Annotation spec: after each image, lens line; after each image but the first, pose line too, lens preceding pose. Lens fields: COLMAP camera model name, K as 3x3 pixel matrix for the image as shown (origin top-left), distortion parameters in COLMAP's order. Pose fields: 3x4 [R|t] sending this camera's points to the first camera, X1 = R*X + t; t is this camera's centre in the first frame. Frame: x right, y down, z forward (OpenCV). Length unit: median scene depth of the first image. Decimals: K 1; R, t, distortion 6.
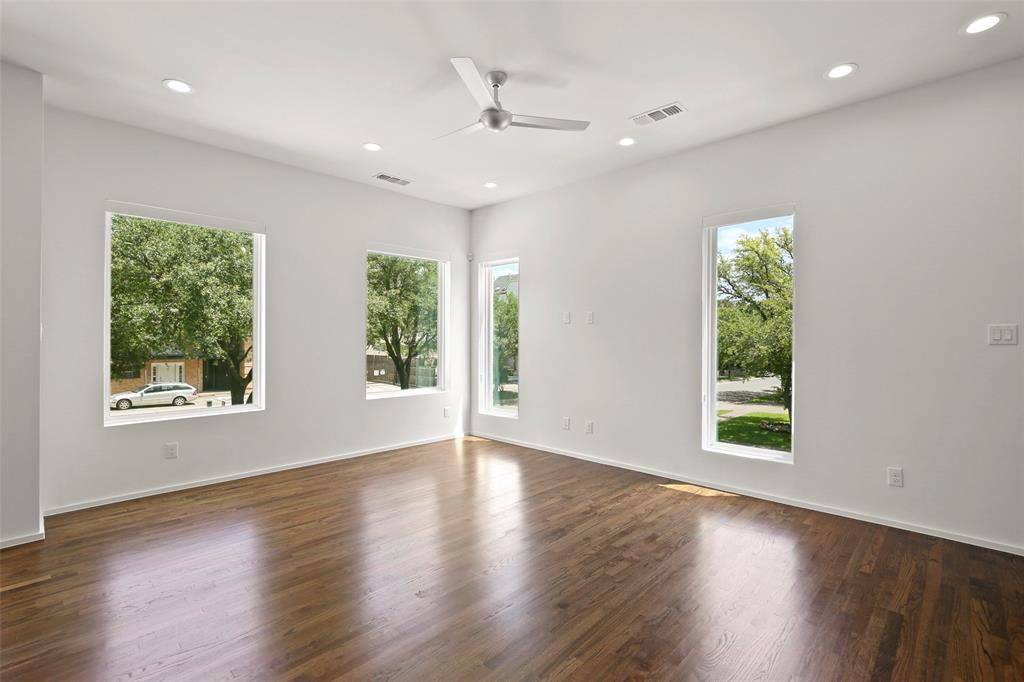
lens RADIAL K [[469.0, 0, 507.8], [0, 469.0, 338.7], [0, 0, 1]] dist [-0.018036, 0.002741]
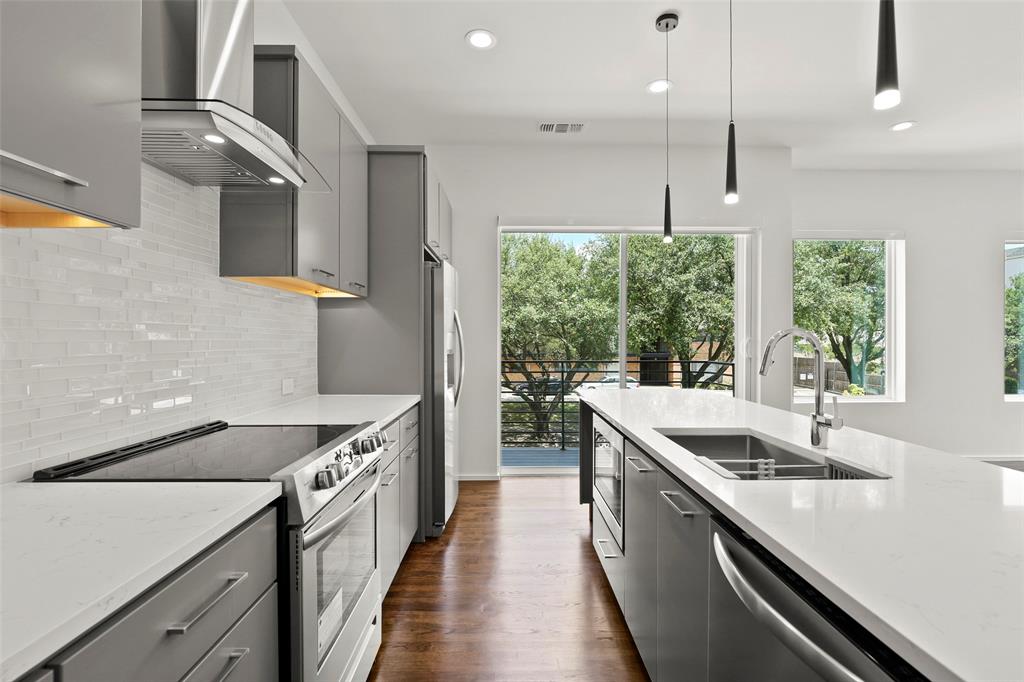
lens RADIAL K [[469.0, 0, 510.3], [0, 469.0, 338.6], [0, 0, 1]] dist [-0.018036, 0.002741]
pose [[0.710159, -0.006022, -0.704016, -0.137892], [0.003107, 0.999980, -0.005420, 0.003439], [0.704035, 0.001662, 0.710164, -0.137403]]
